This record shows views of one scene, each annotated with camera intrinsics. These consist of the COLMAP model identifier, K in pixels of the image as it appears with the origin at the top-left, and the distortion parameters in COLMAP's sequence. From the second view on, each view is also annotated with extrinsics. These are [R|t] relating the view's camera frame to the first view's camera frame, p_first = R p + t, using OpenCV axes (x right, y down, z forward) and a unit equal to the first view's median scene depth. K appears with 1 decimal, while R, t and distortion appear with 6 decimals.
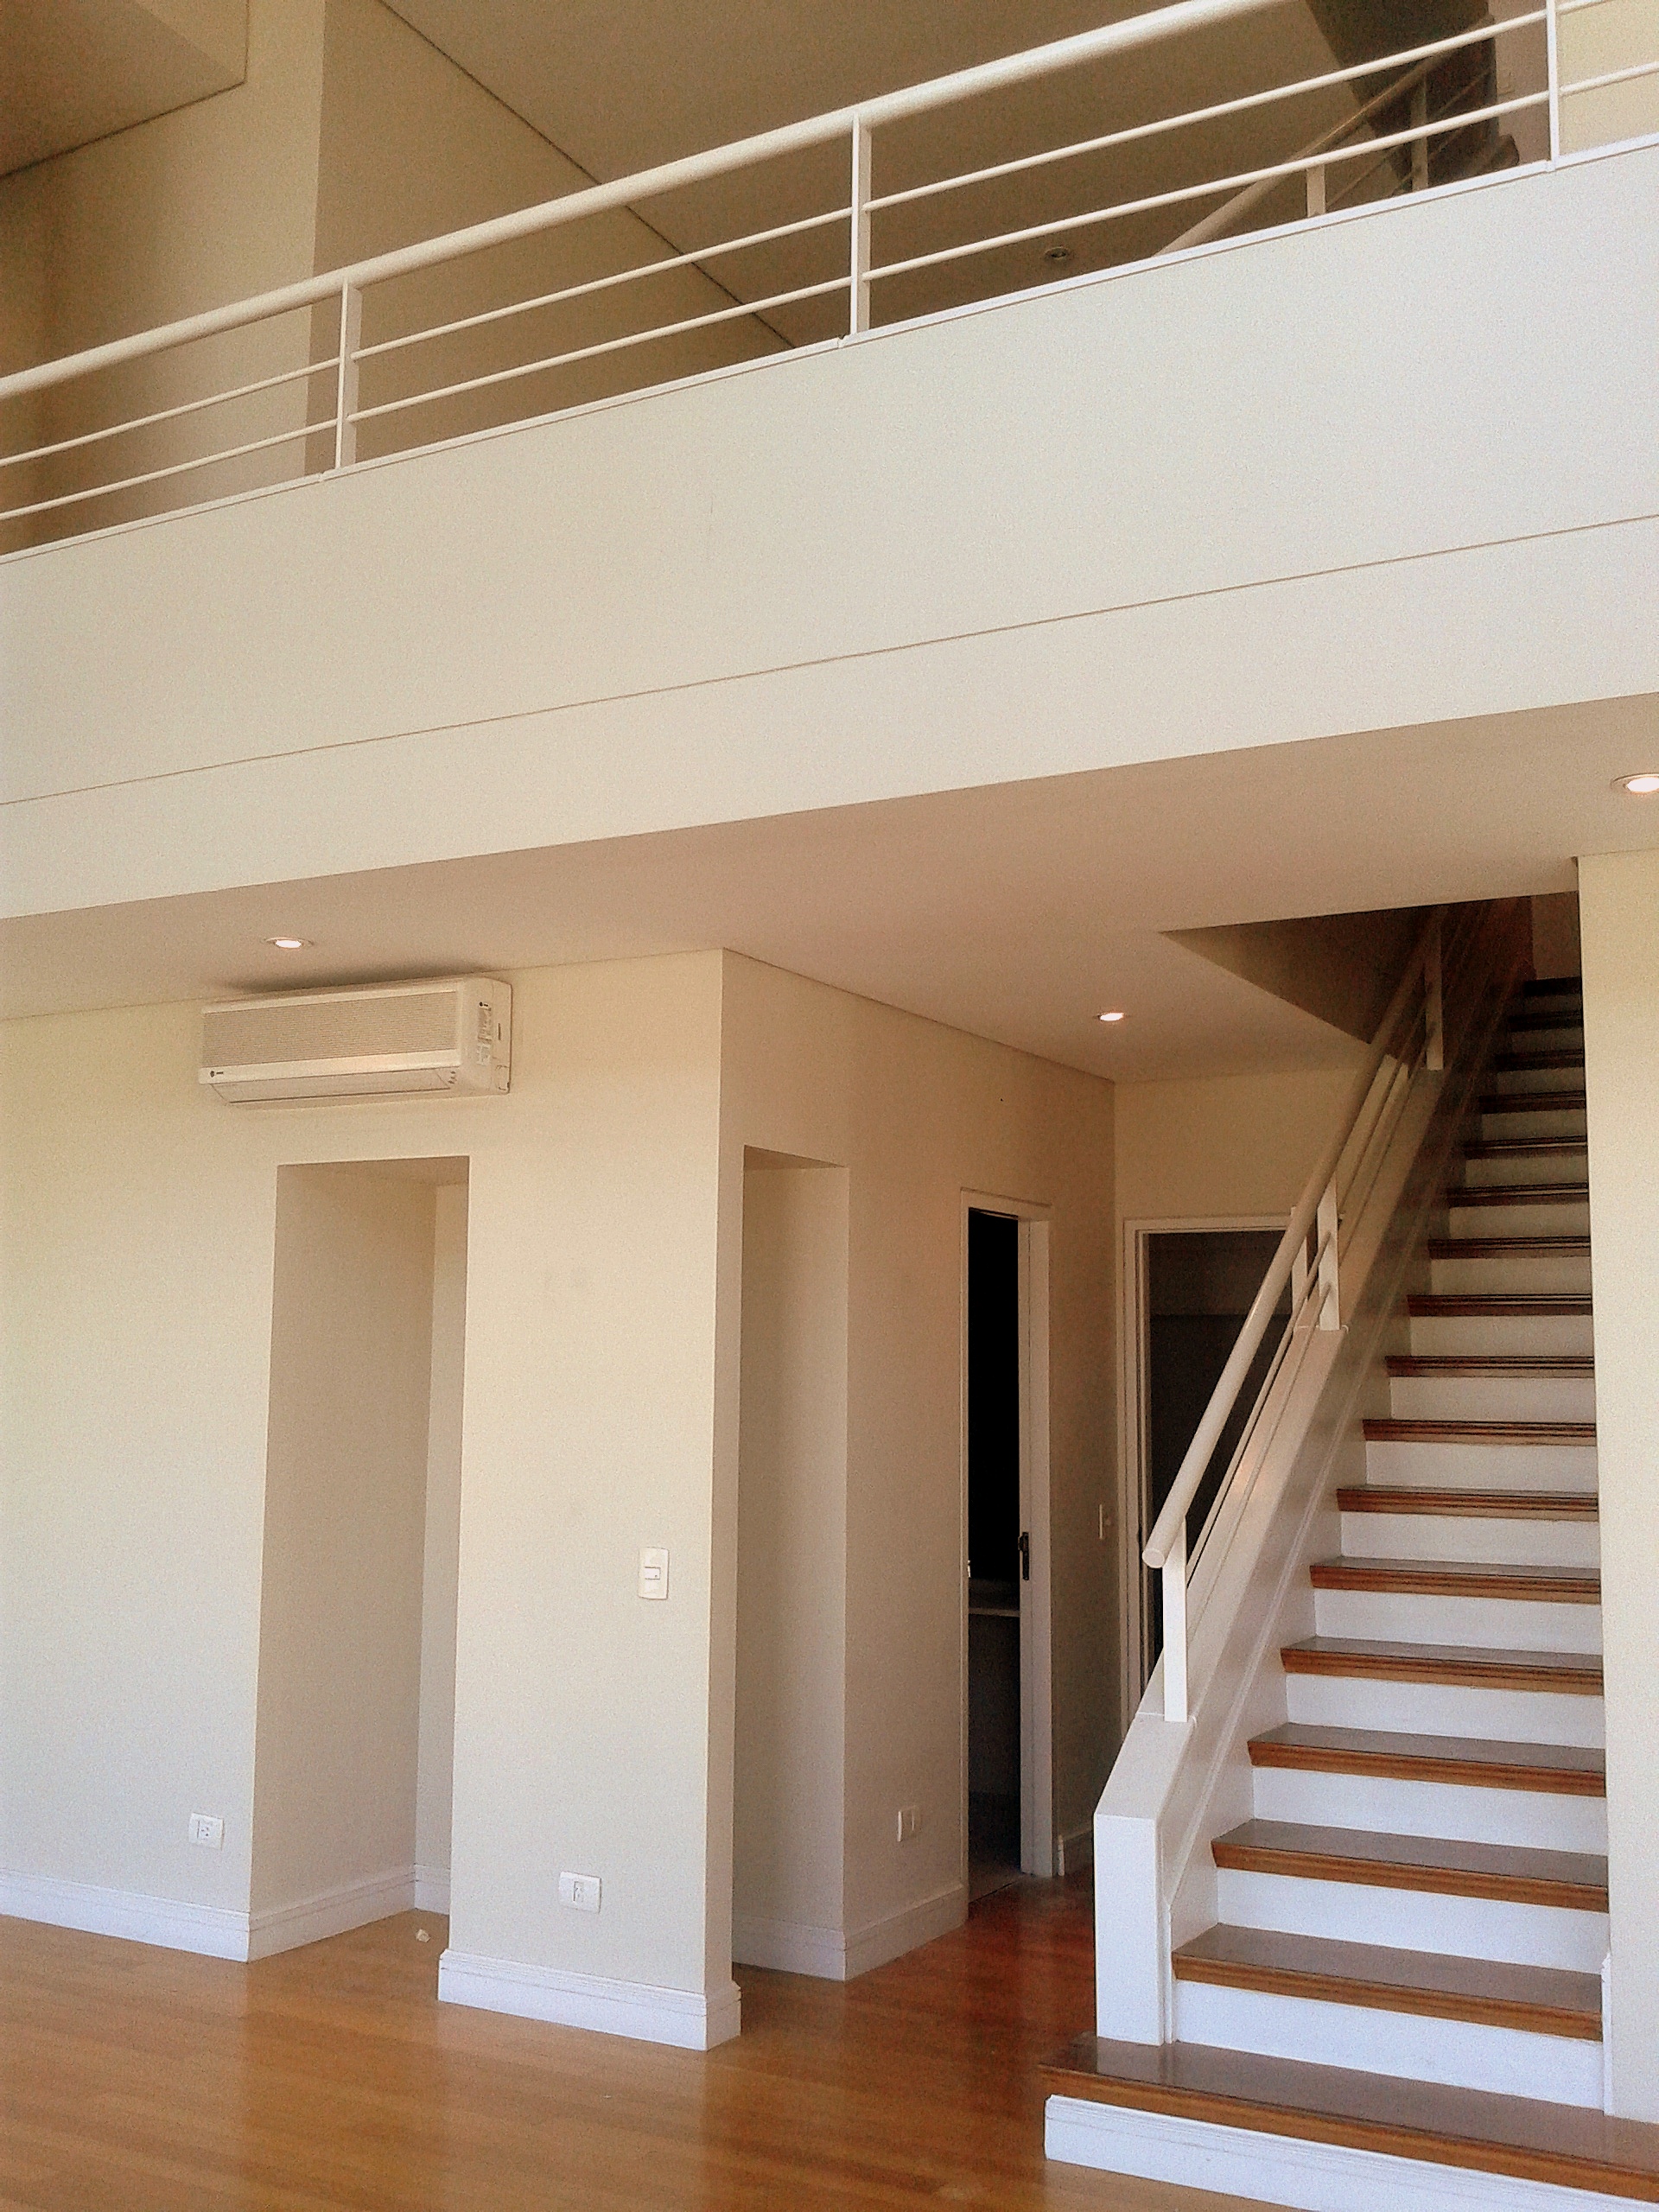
lens RADIAL K [[2198.5, 0, 821.8], [0, 2198.5, 1114.9], [0, 0, 1]] dist [0.072435, 0.016444]
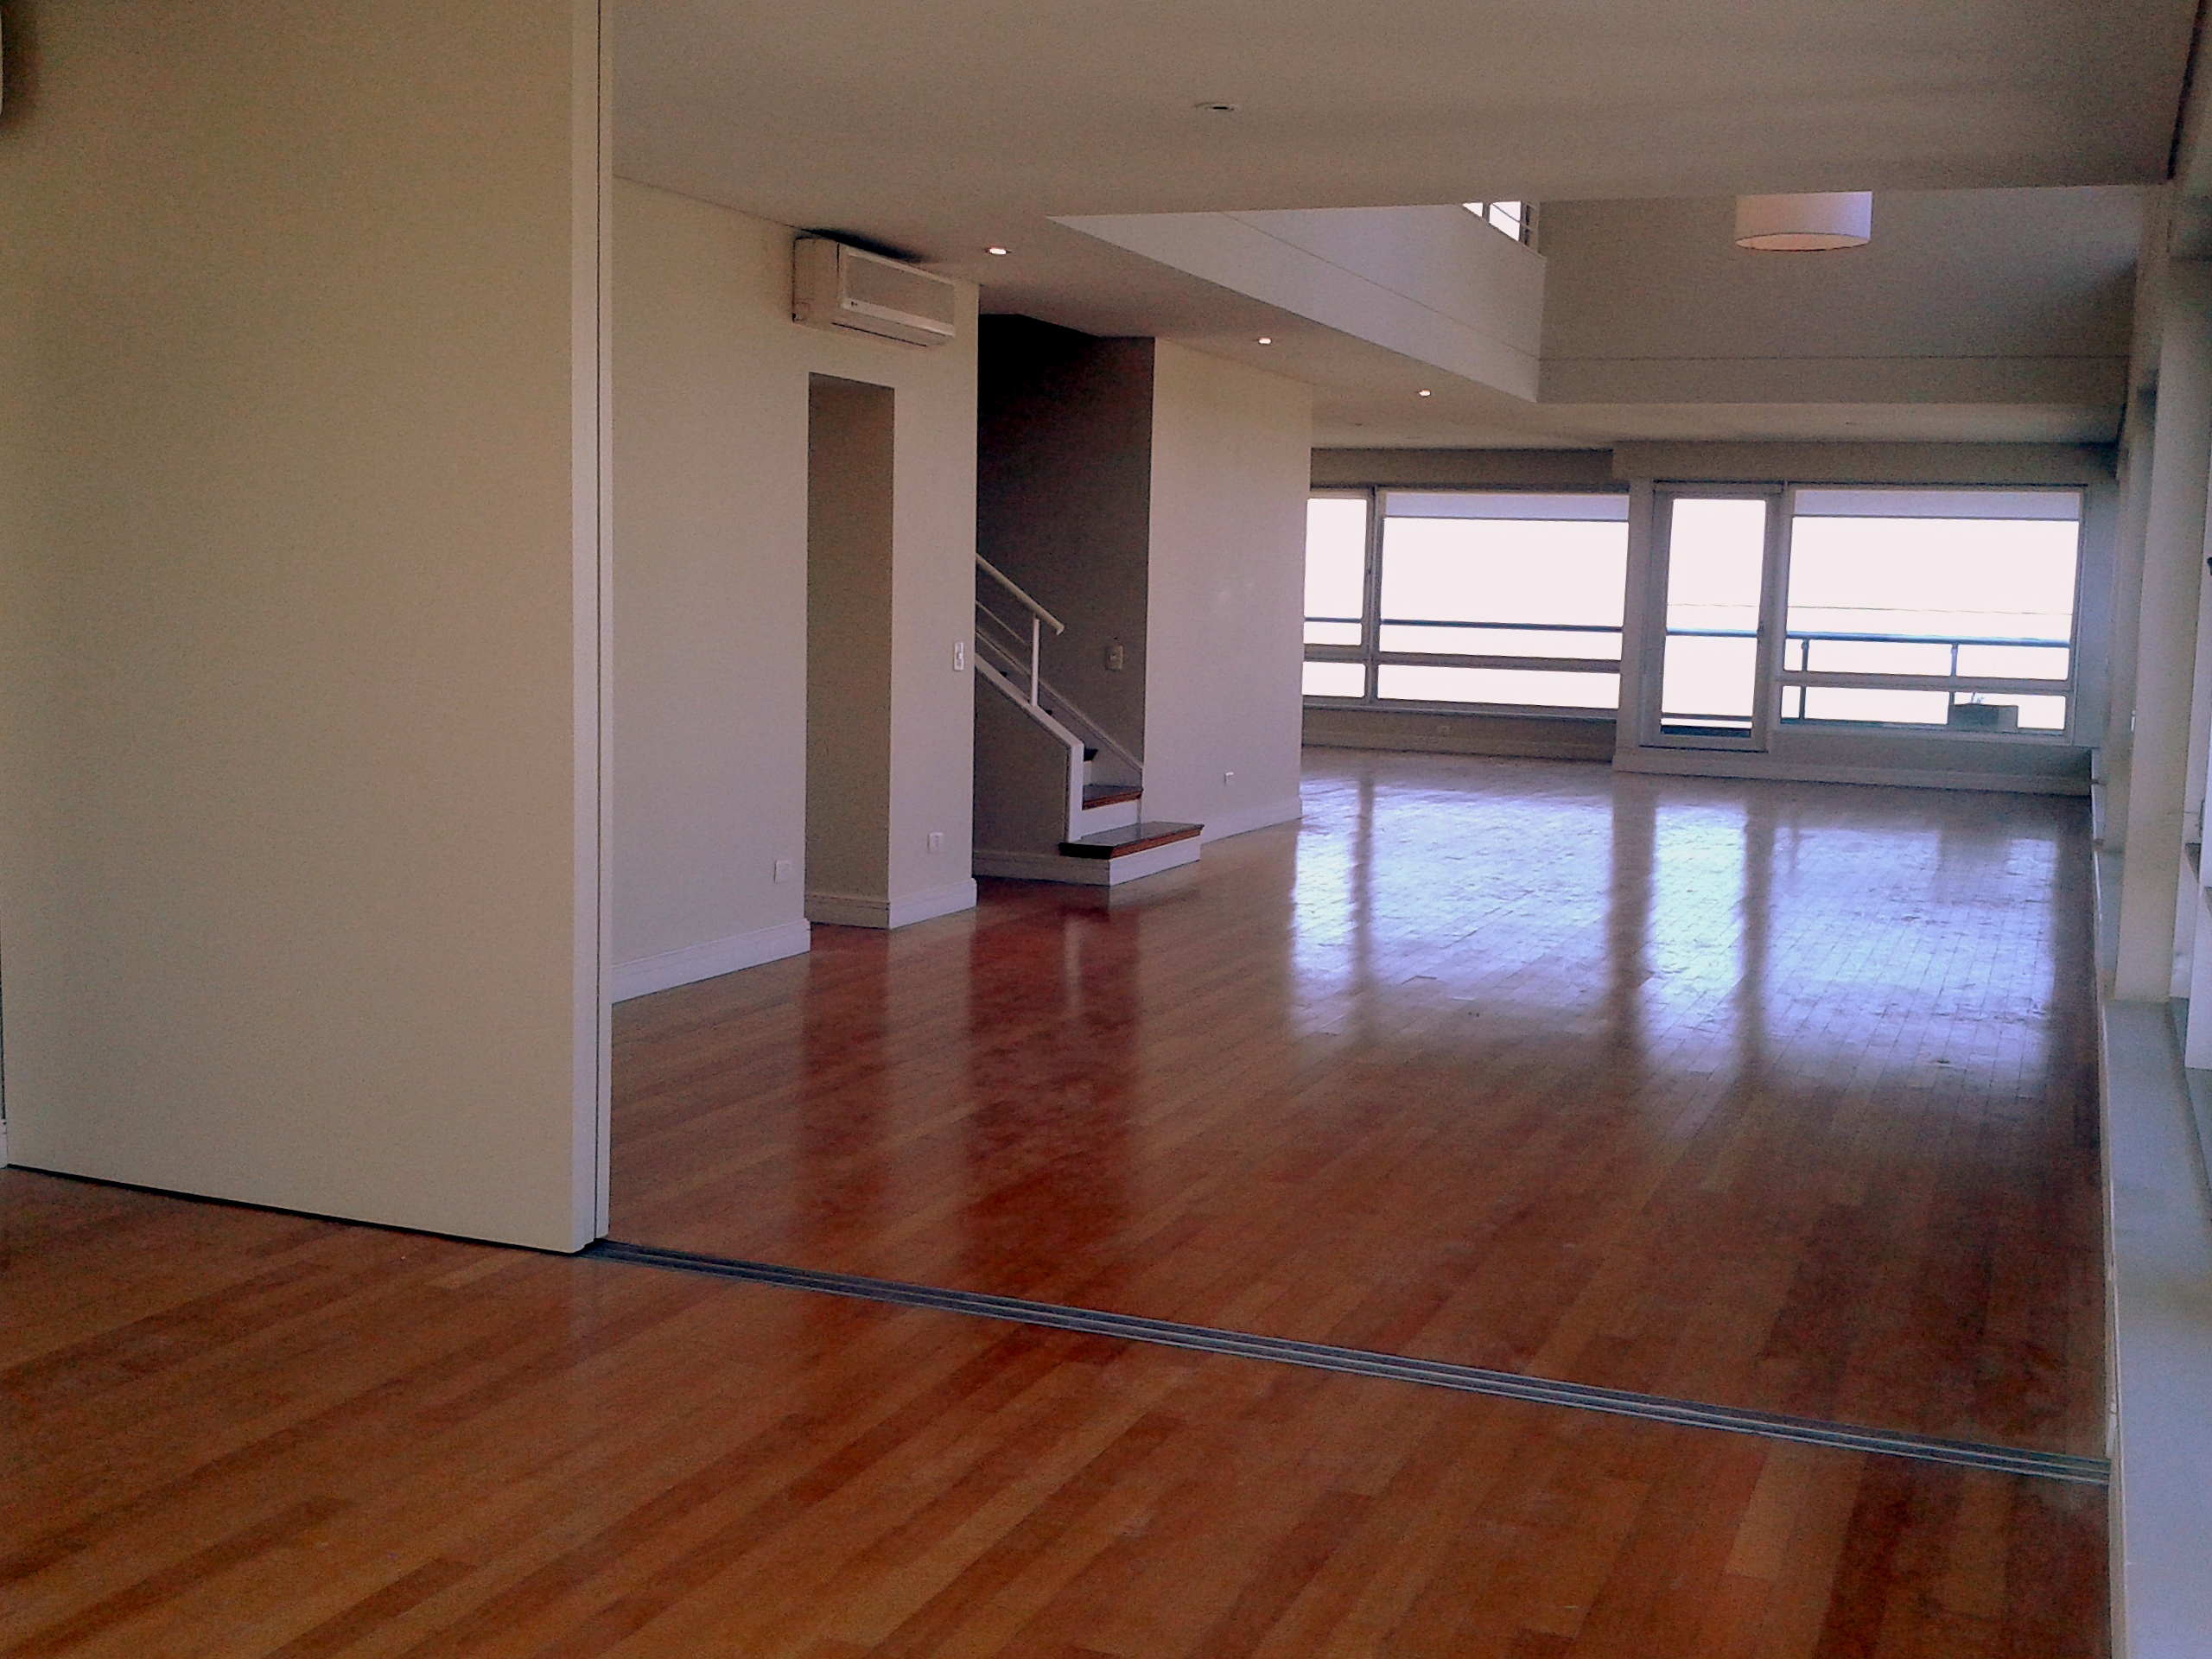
lens RADIAL K [[2198.5, 0, 1109.4], [0, 2198.5, 825.9], [0, 0, 1]] dist [0.072435, 0.016444]
pose [[-0.099505, -0.125202, 0.987129, -1.709156], [-0.148090, 0.982867, 0.109733, 0.124775], [-0.983955, -0.135264, -0.116342, 1.021280]]
